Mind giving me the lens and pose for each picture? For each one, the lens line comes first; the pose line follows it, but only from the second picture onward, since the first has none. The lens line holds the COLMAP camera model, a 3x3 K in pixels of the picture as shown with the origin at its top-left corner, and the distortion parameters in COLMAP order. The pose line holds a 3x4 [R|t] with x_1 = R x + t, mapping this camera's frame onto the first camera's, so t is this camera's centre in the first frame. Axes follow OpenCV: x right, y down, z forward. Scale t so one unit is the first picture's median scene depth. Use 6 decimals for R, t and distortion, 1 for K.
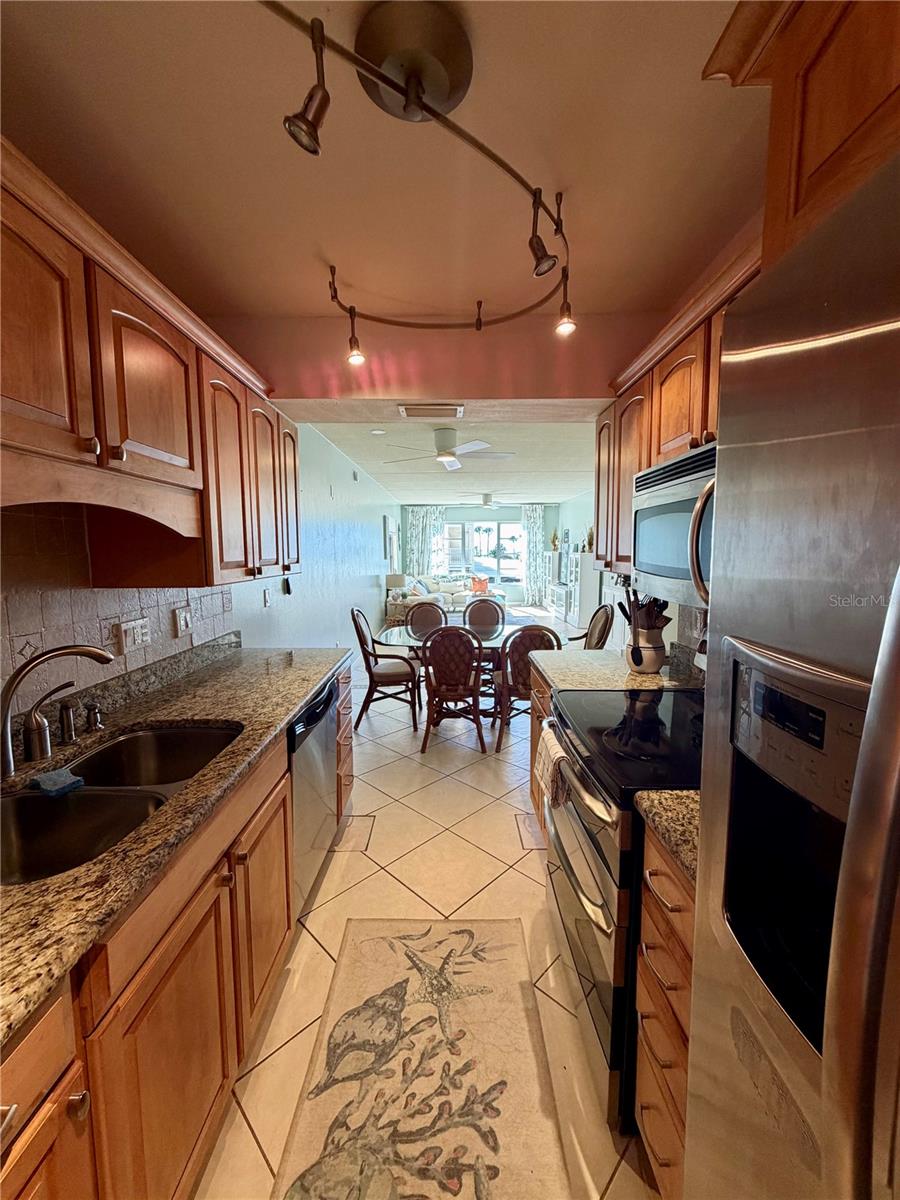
lens RADIAL K [[477.2, 0, 449.7], [0, 477.2, 595.8], [0, 0, 1]] dist [-0.000212, 0.000460]
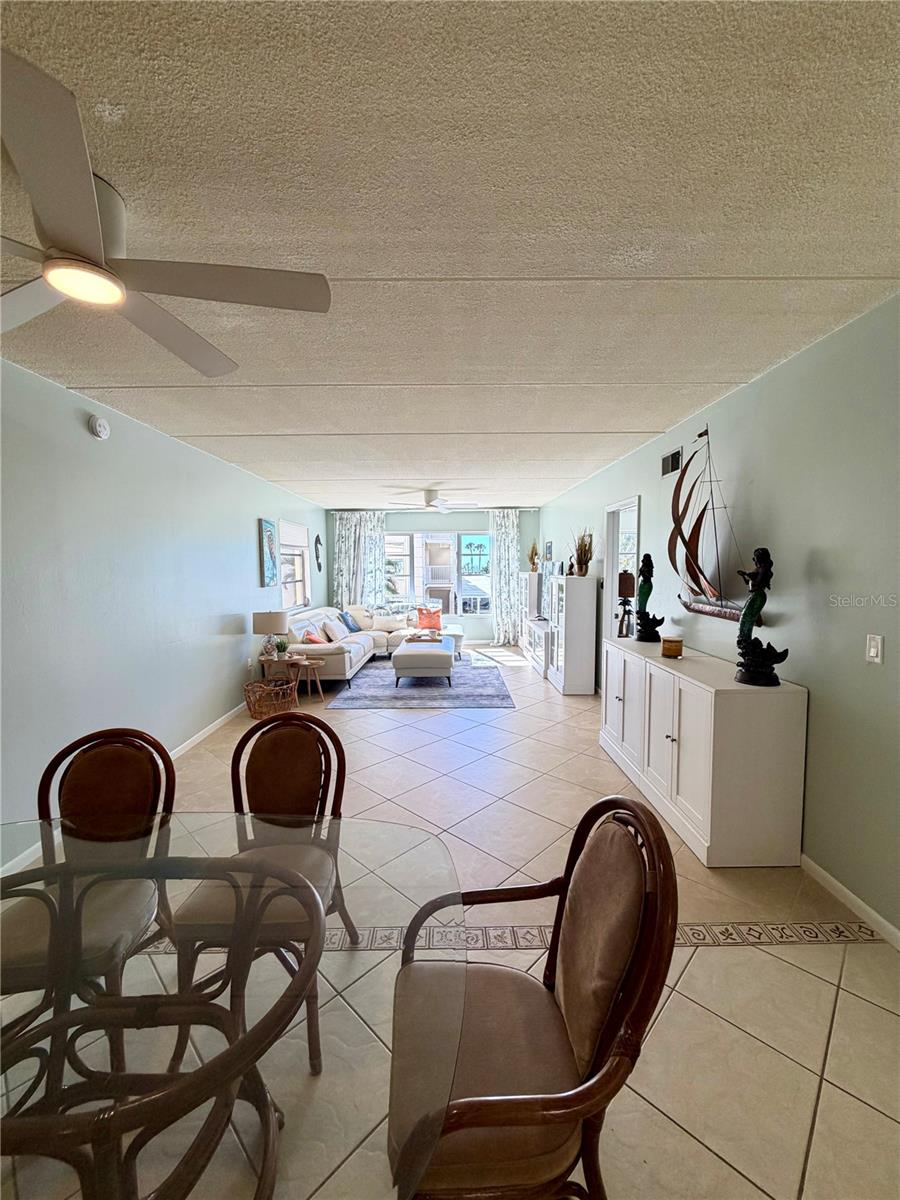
lens RADIAL K [[478.1, 0, 449.8], [0, 478.1, 595.9], [0, 0, 1]] dist [0.001092, -0.000101]
pose [[0.999928, -0.002911, 0.011656, 0.083740], [0.003319, 0.999376, -0.035152, -0.031586], [-0.011547, 0.035188, 0.999314, 0.272725]]
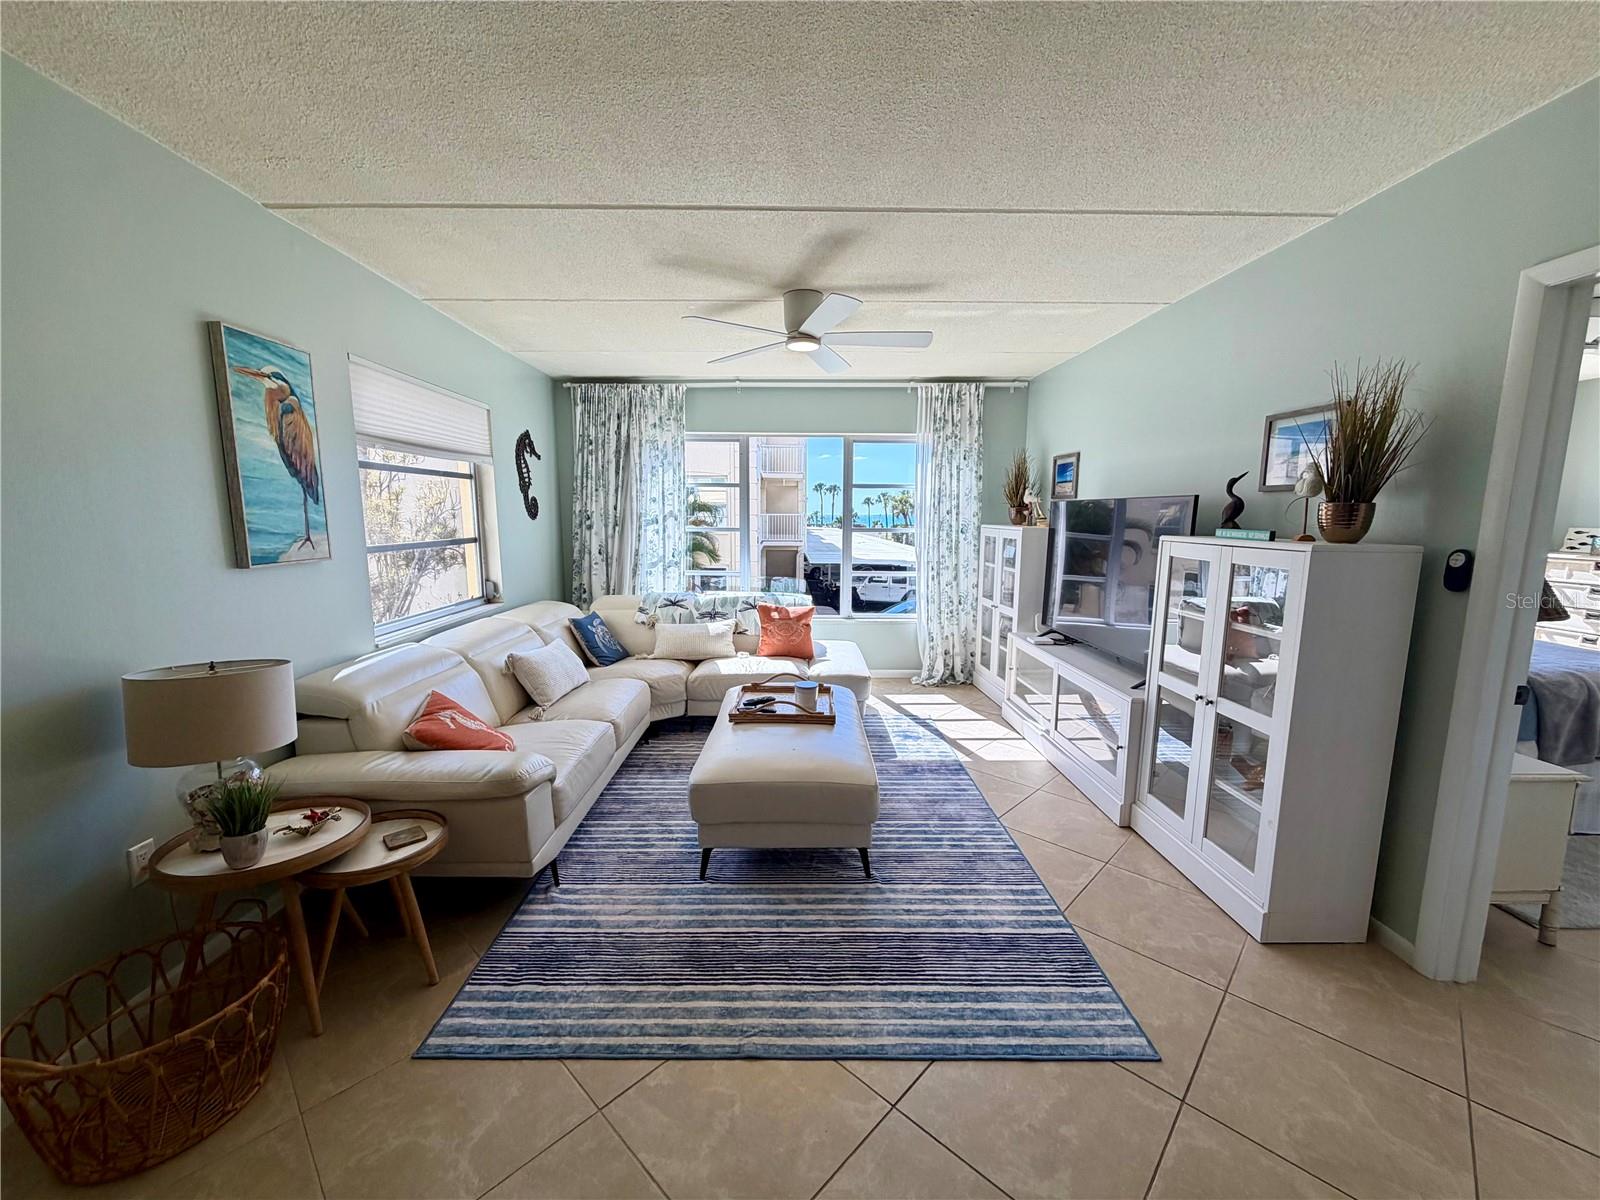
lens RADIAL K [[636.3, 0, 795.3], [0, 636.3, 600.8], [0, 0, 1]] dist [-0.000212, 0.000460]
pose [[0.999760, 0.006503, 0.020917, 0.059228], [-0.007259, 0.999316, 0.036260, -0.056630], [-0.020667, -0.036403, 0.999123, 0.572737]]
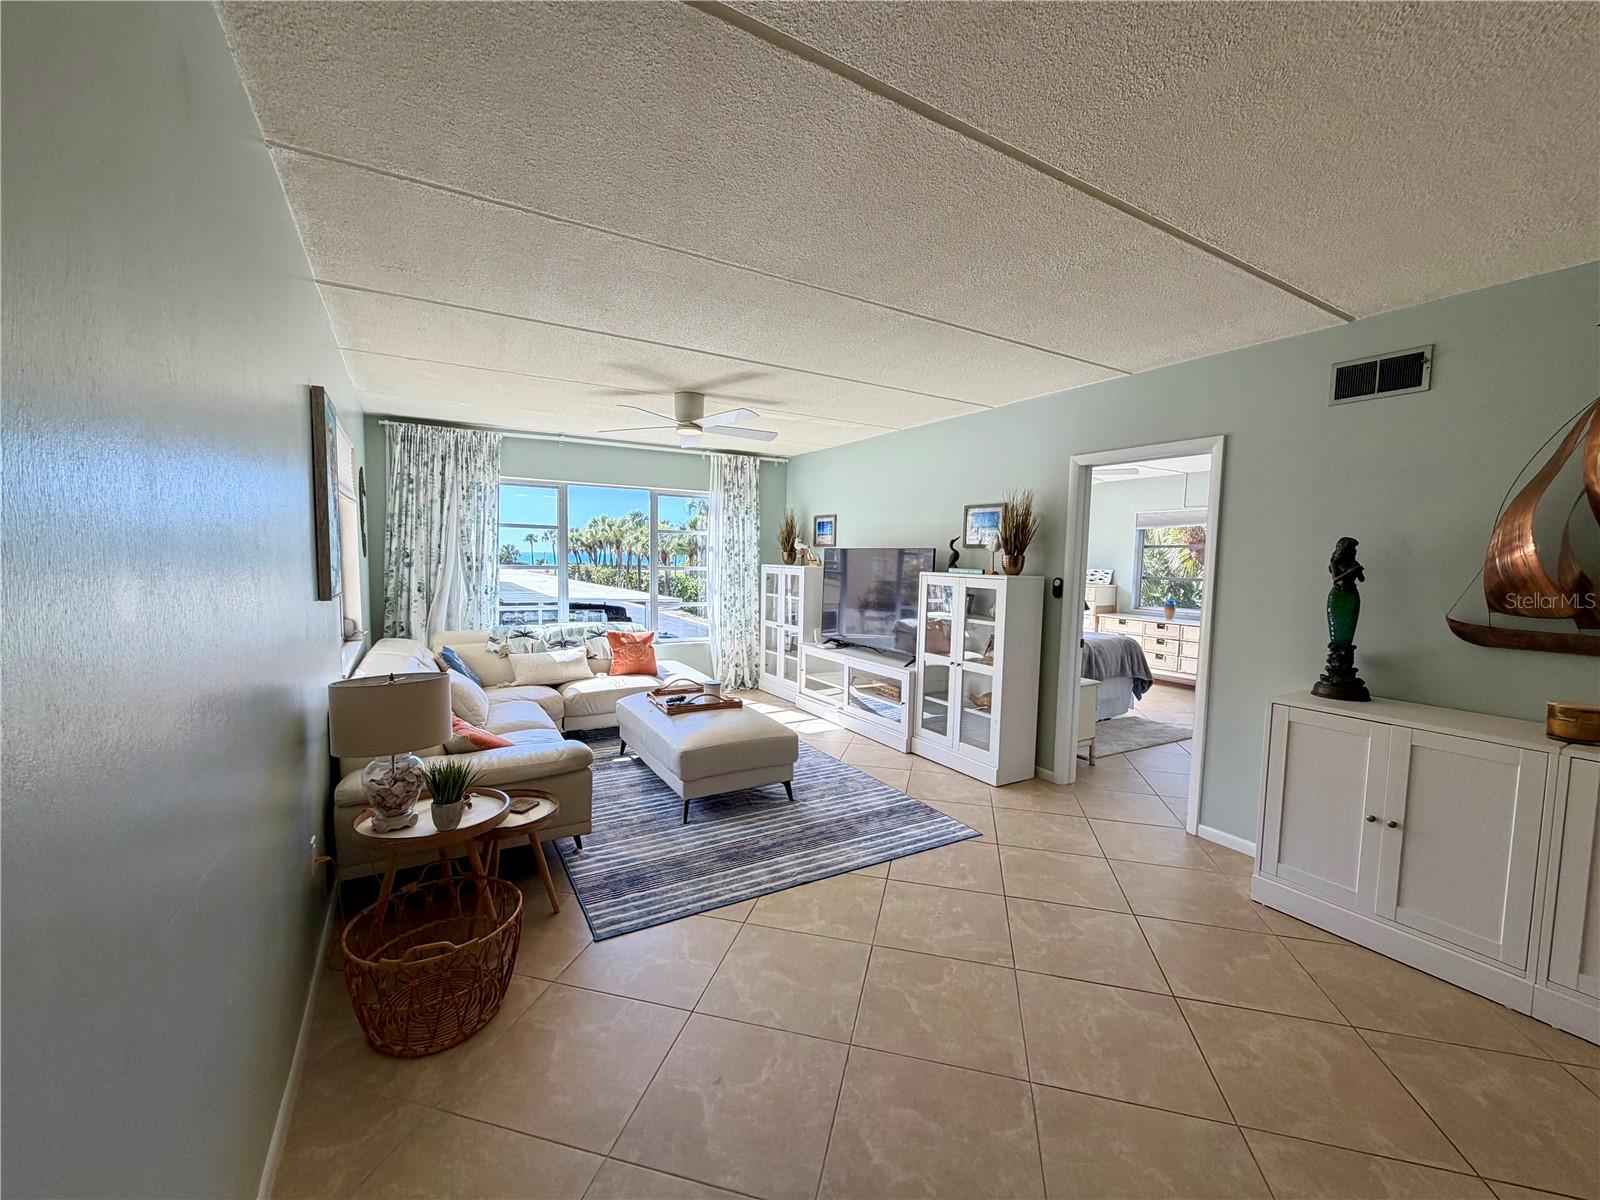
lens RADIAL K [[636.3, 0, 795.3], [0, 636.3, 600.8], [0, 0, 1]] dist [-0.000212, 0.000460]
pose [[0.859743, -0.014584, 0.510519, -0.075685], [0.028049, 0.999432, -0.018685, -0.049779], [-0.509957, 0.030384, 0.859663, 0.502584]]
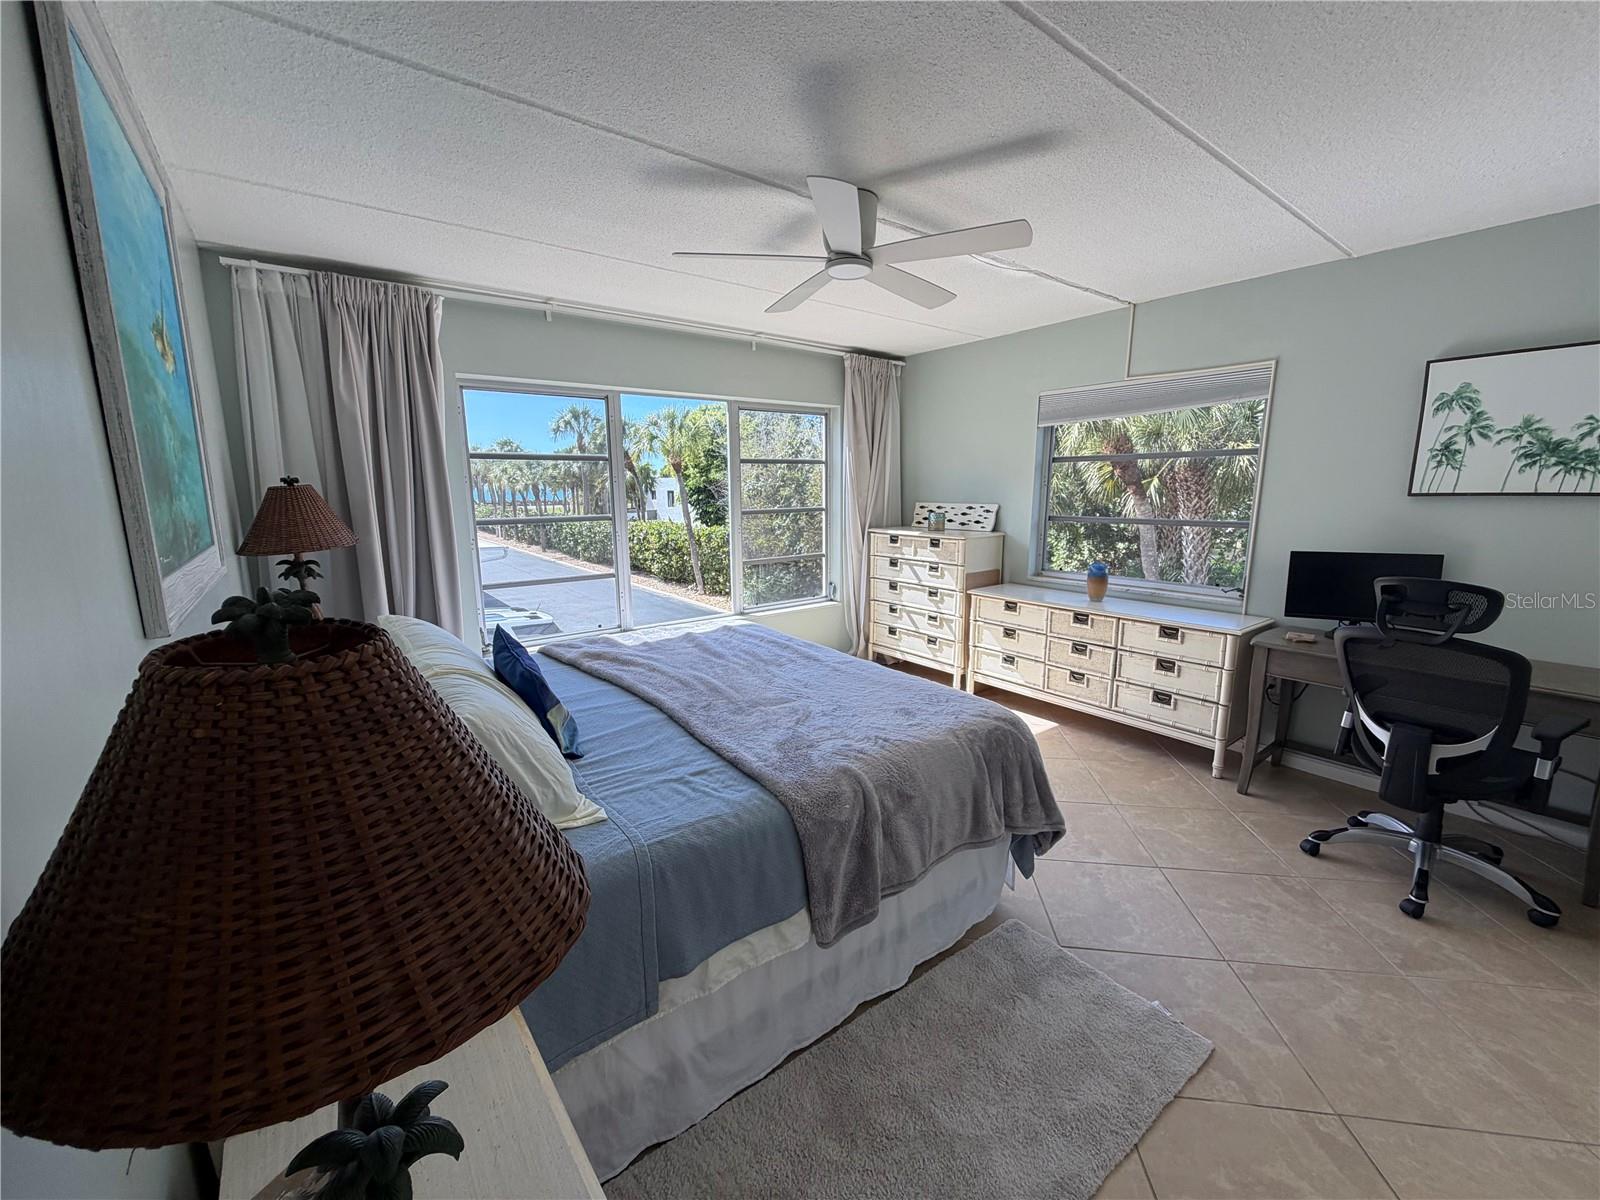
lens RADIAL K [[645.1, 0, 800.0], [0, 645.1, 600.0], [0, 0, 1]] dist [-0.002052, -0.000820]
pose [[0.790413, -0.109161, 0.602770, 0.273247], [0.065800, 0.993431, 0.093626, -0.075901], [-0.609031, -0.034341, 0.792403, 0.702594]]
